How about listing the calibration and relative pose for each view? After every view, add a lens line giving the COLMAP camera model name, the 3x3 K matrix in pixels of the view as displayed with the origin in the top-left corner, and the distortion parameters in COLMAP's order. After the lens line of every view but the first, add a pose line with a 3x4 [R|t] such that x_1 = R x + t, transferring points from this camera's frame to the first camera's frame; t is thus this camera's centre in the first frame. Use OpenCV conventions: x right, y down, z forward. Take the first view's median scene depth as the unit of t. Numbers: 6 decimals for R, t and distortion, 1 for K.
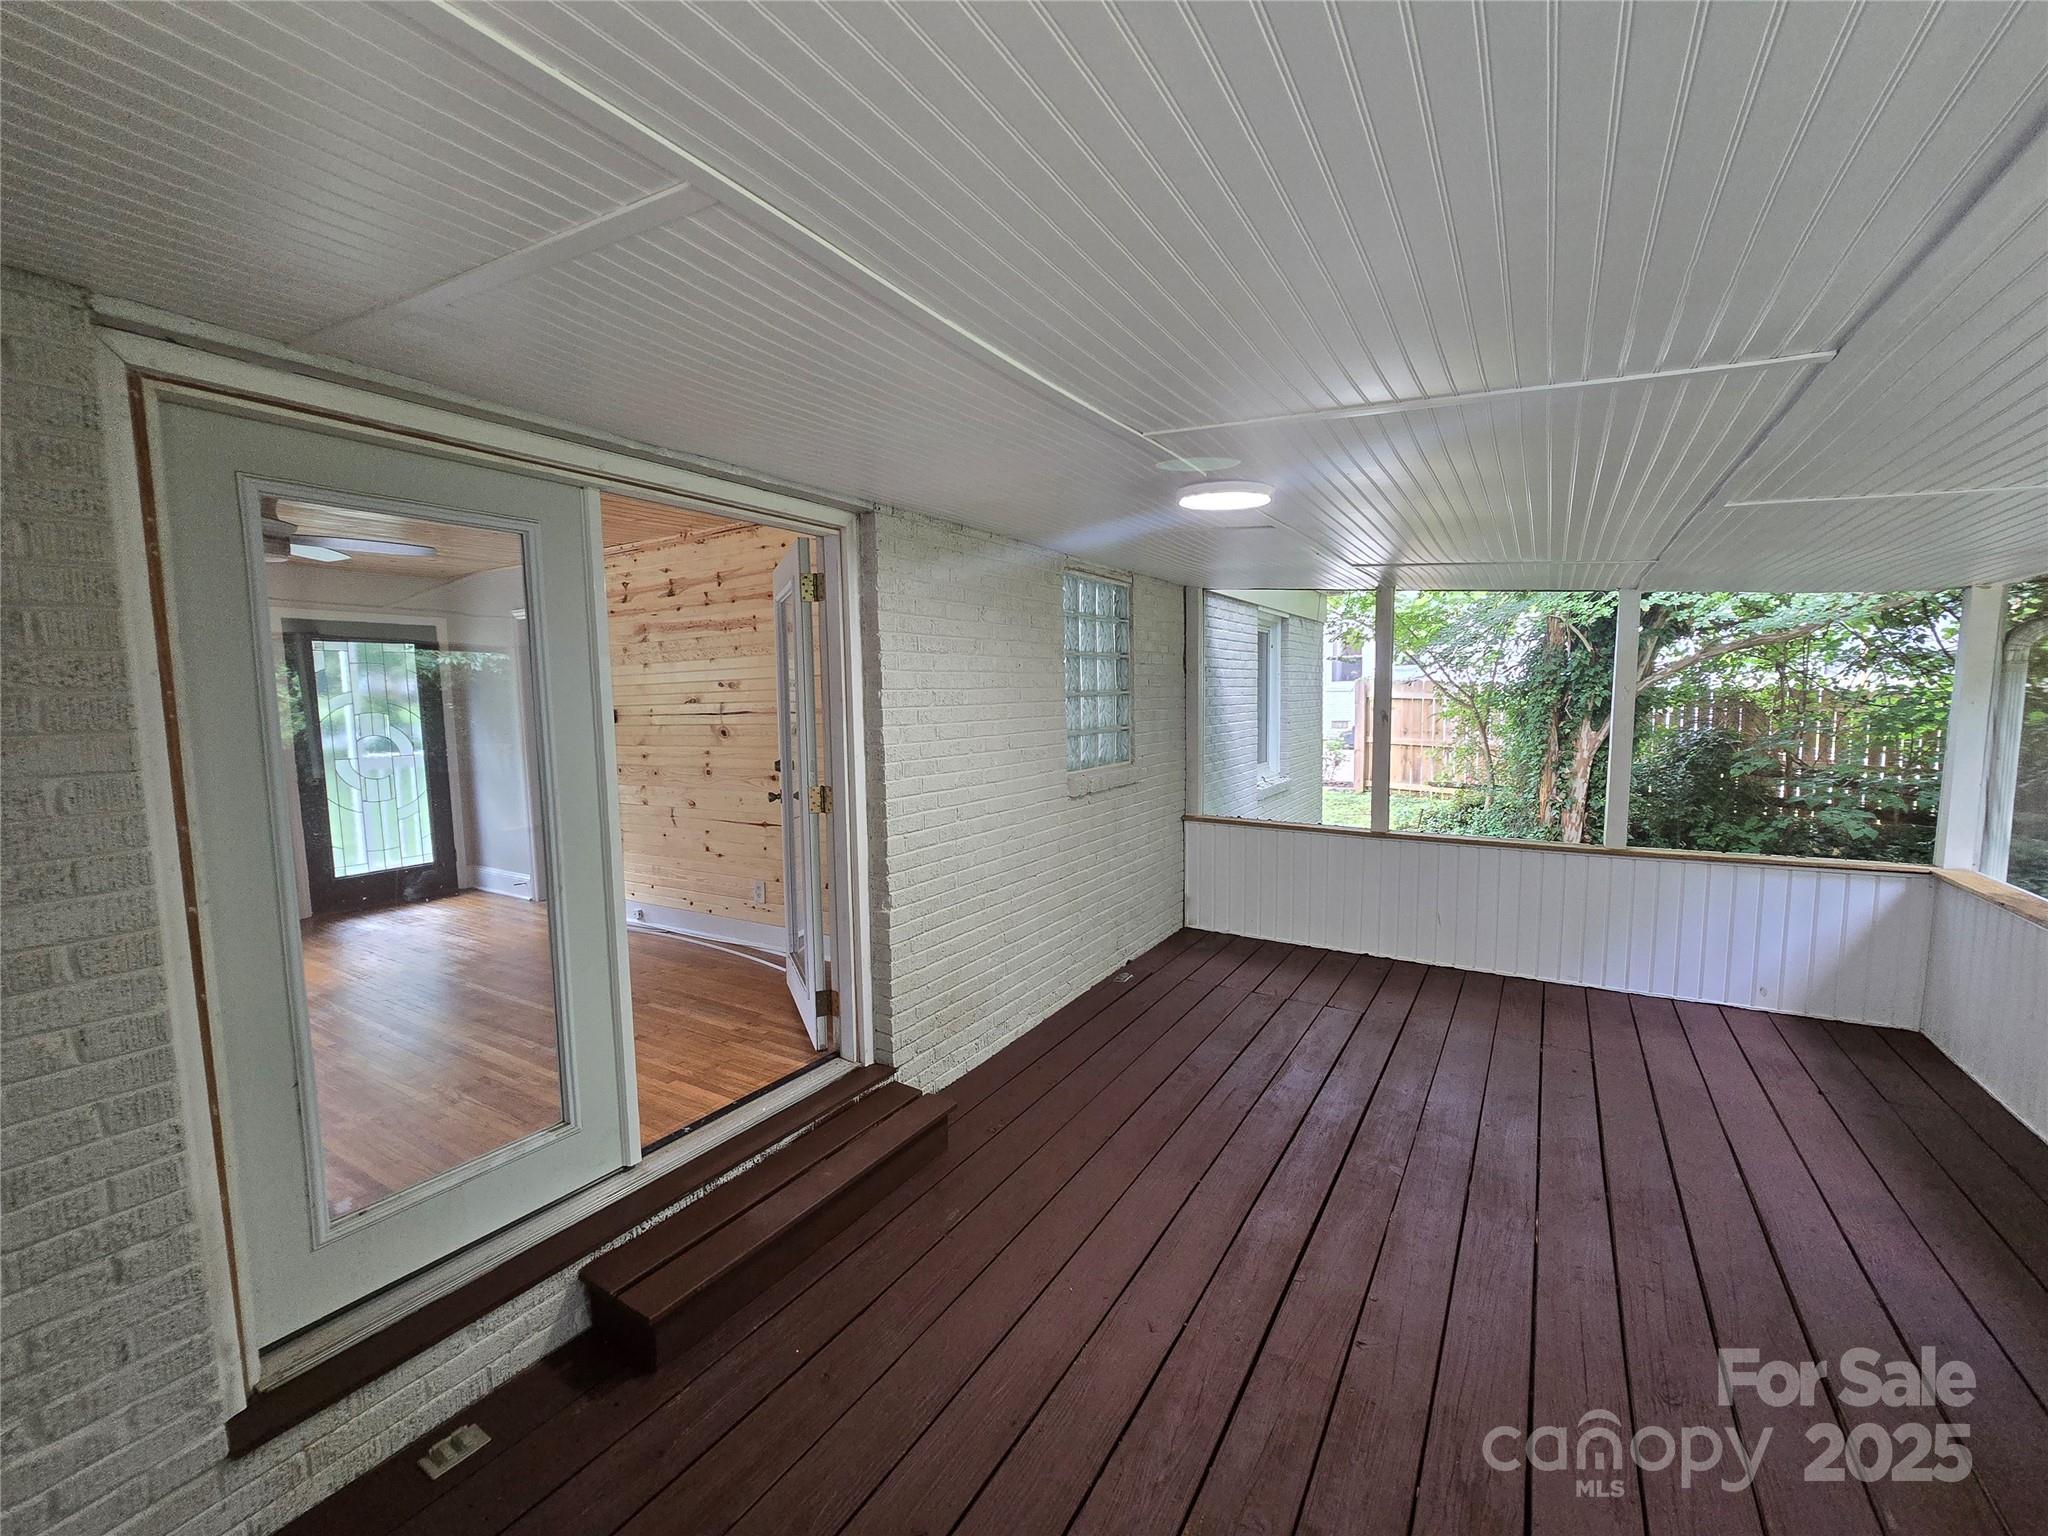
lens RADIAL K [[836.4, 0, 1019.5], [0, 836.4, 772.0], [0, 0, 1]] dist [-0.006531, 0.001322]
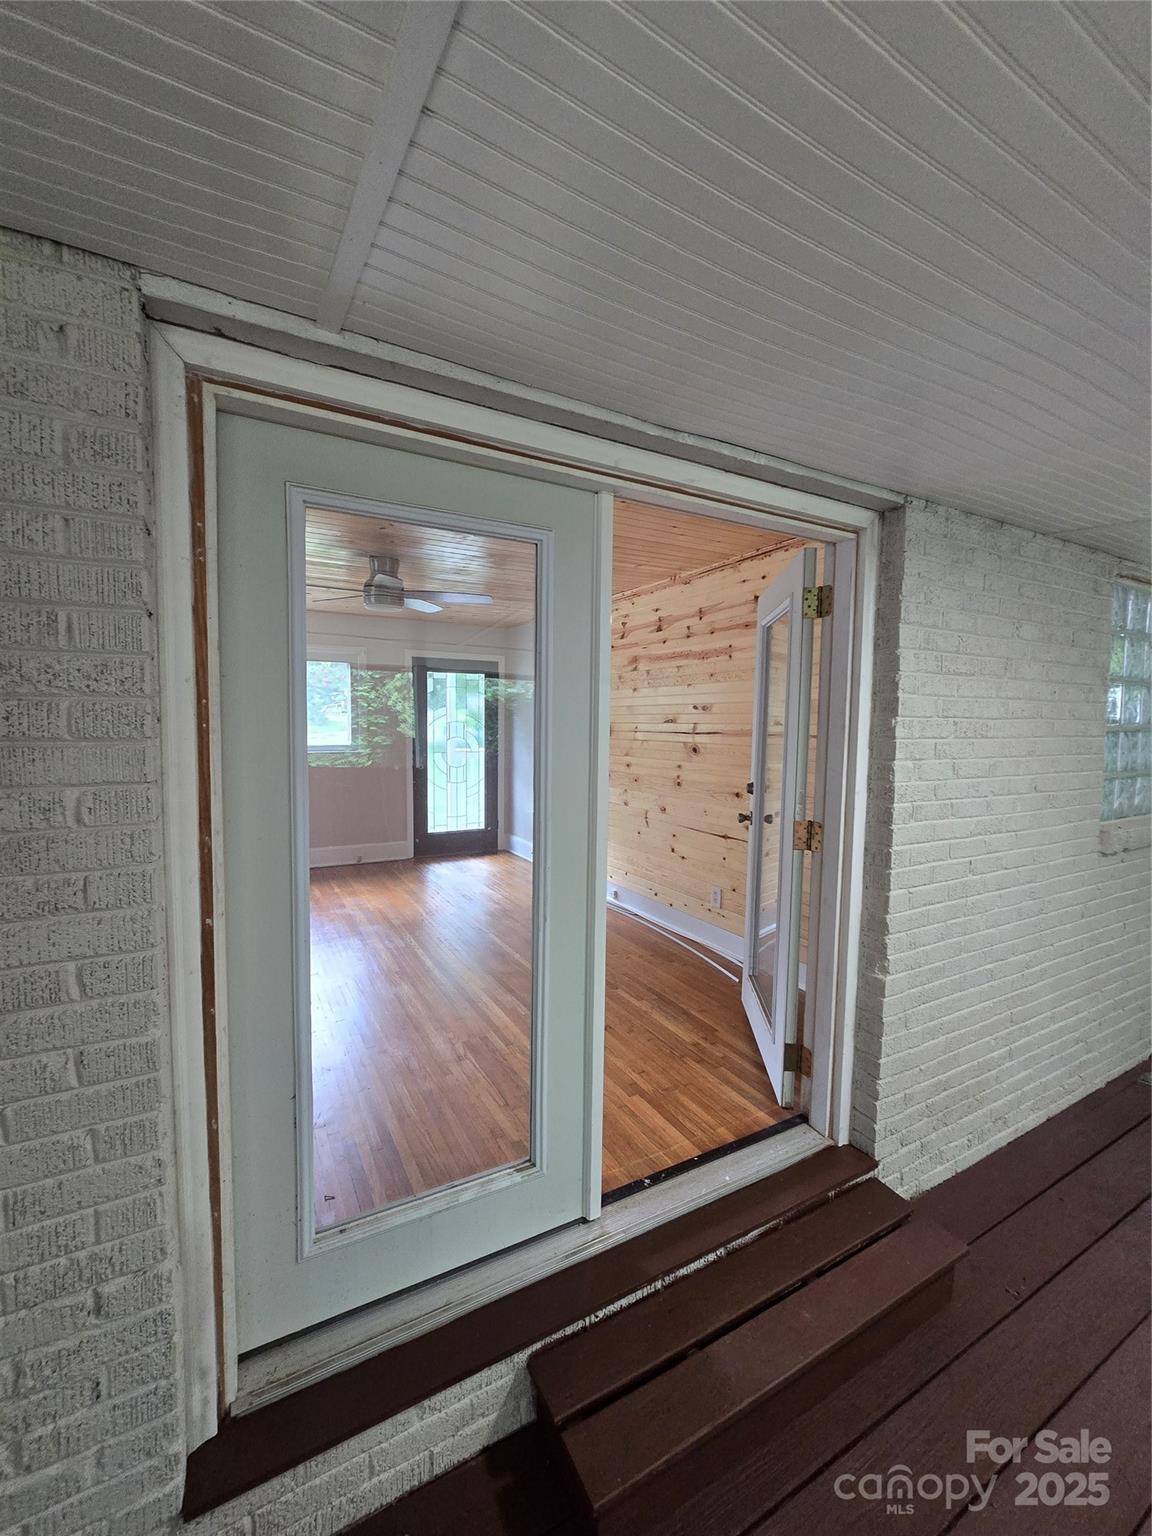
lens RADIAL K [[627.3, 0, 572.6], [0, 627.3, 759.8], [0, 0, 1]] dist [-0.006531, 0.001322]
pose [[0.873957, 0.061968, -0.482036, -0.121256], [-0.073555, 0.997278, -0.005154, -0.023468], [0.480405, 0.039961, 0.876136, 0.244016]]
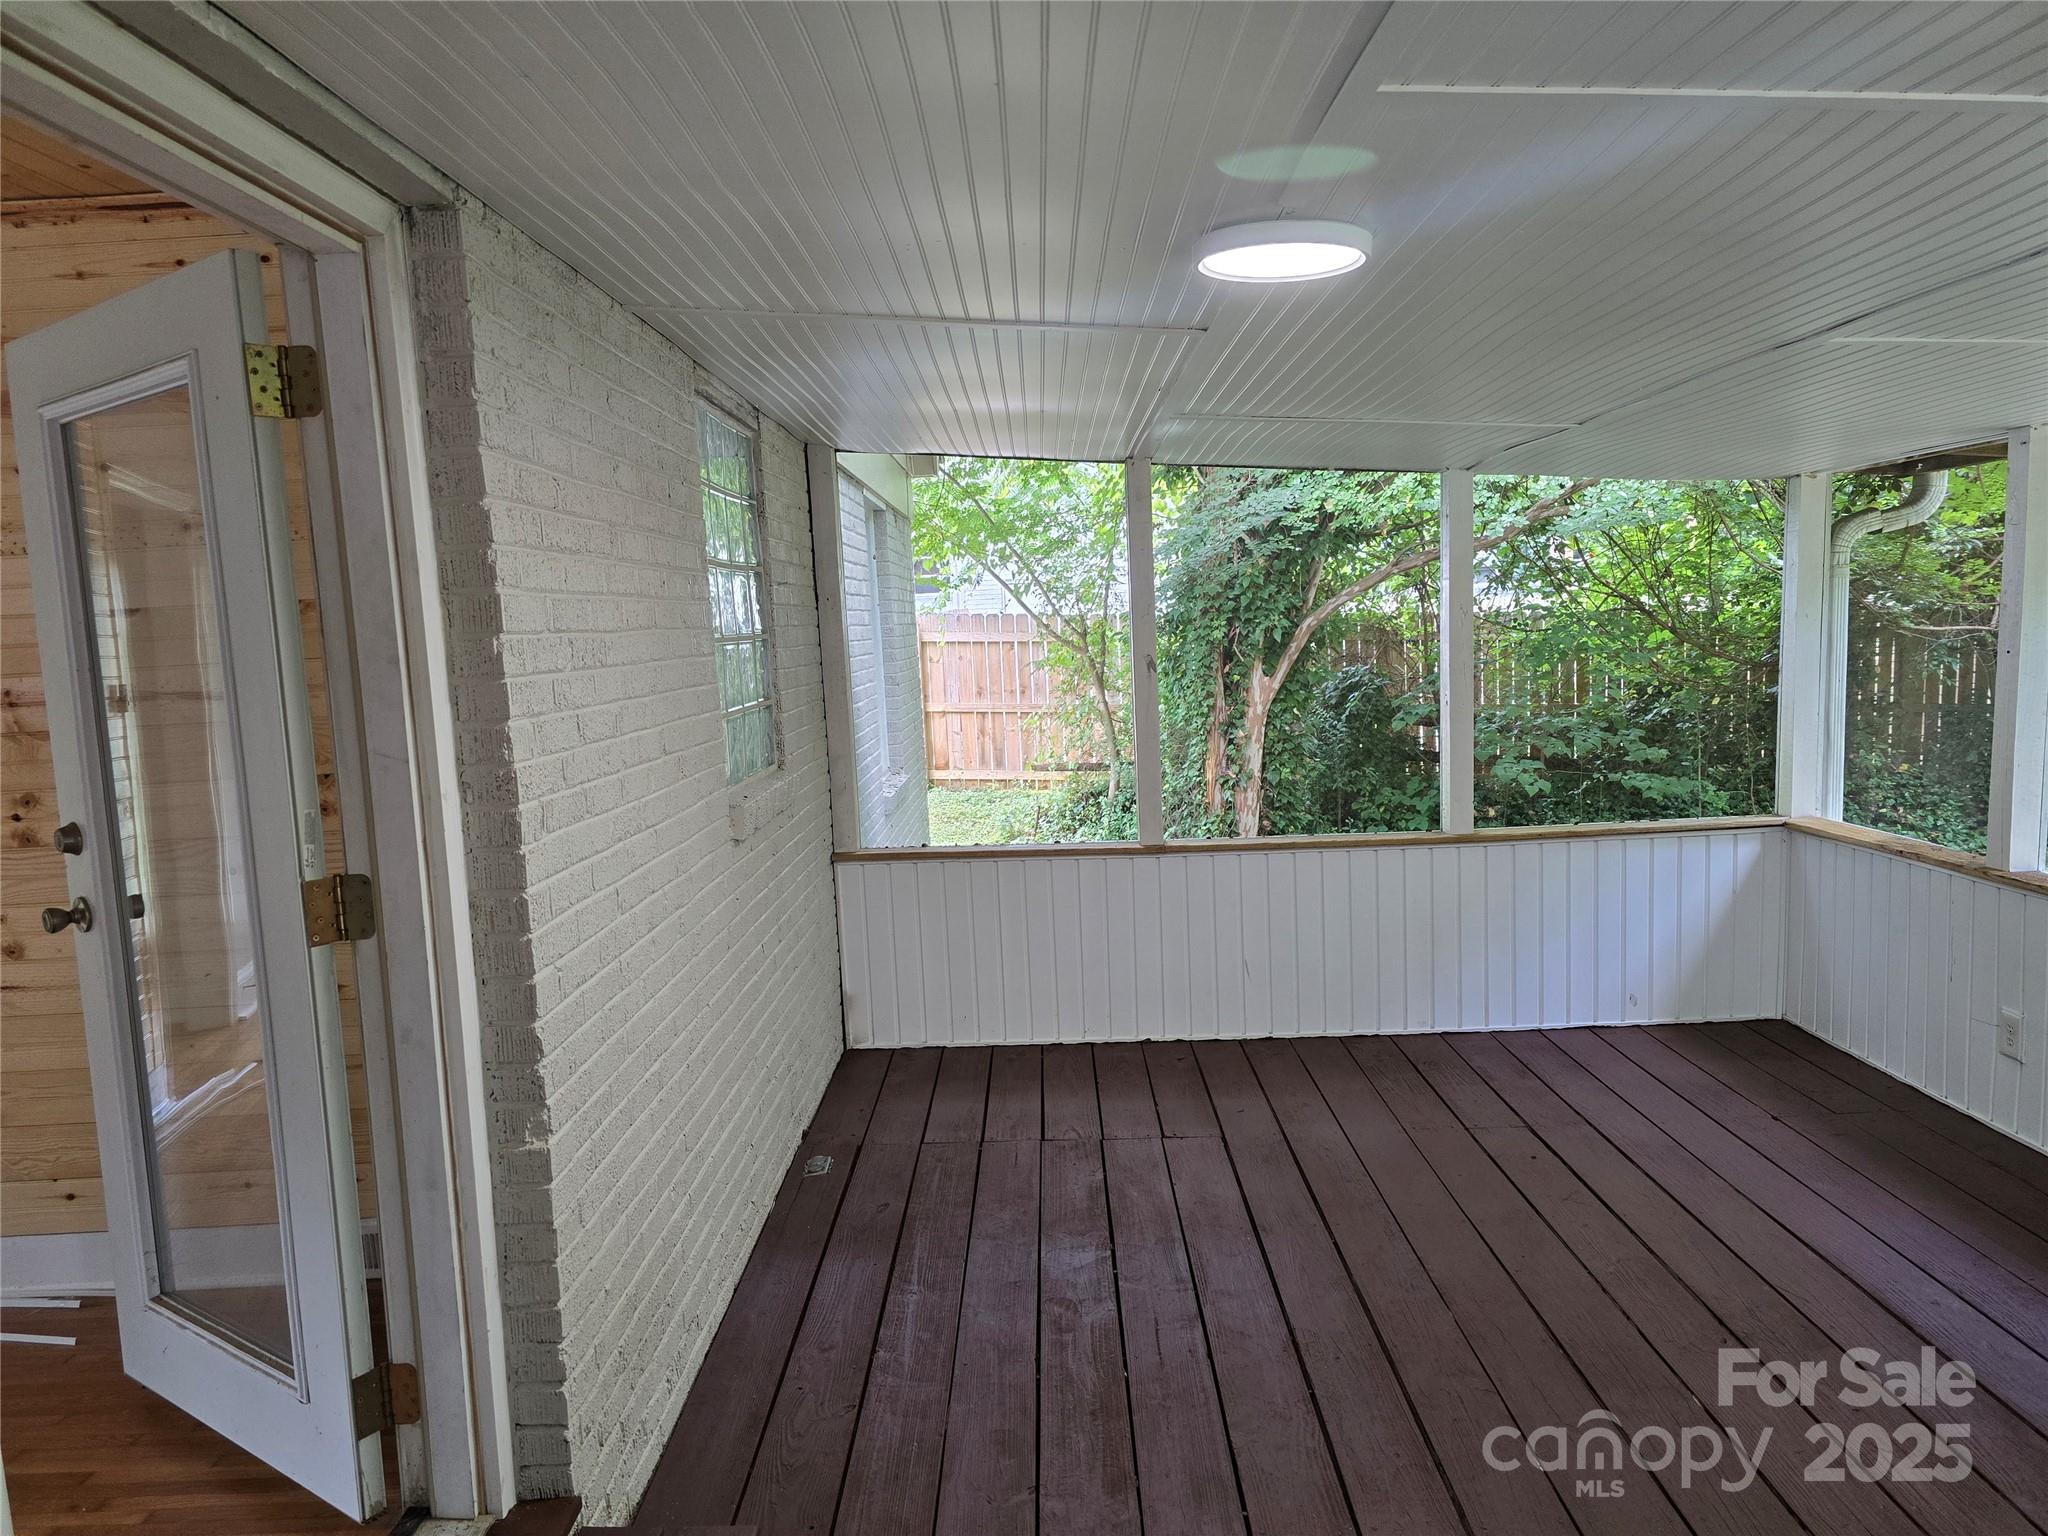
lens RADIAL K [[1365.2, 0, 1011.1], [0, 1365.2, 777.1], [0, 0, 1]] dist [0.034623, -0.011471]
pose [[0.856617, -0.079840, 0.509738, -0.257135], [0.078610, 0.996617, 0.023996, -0.018413], [-0.509929, 0.019515, 0.859995, 0.223491]]
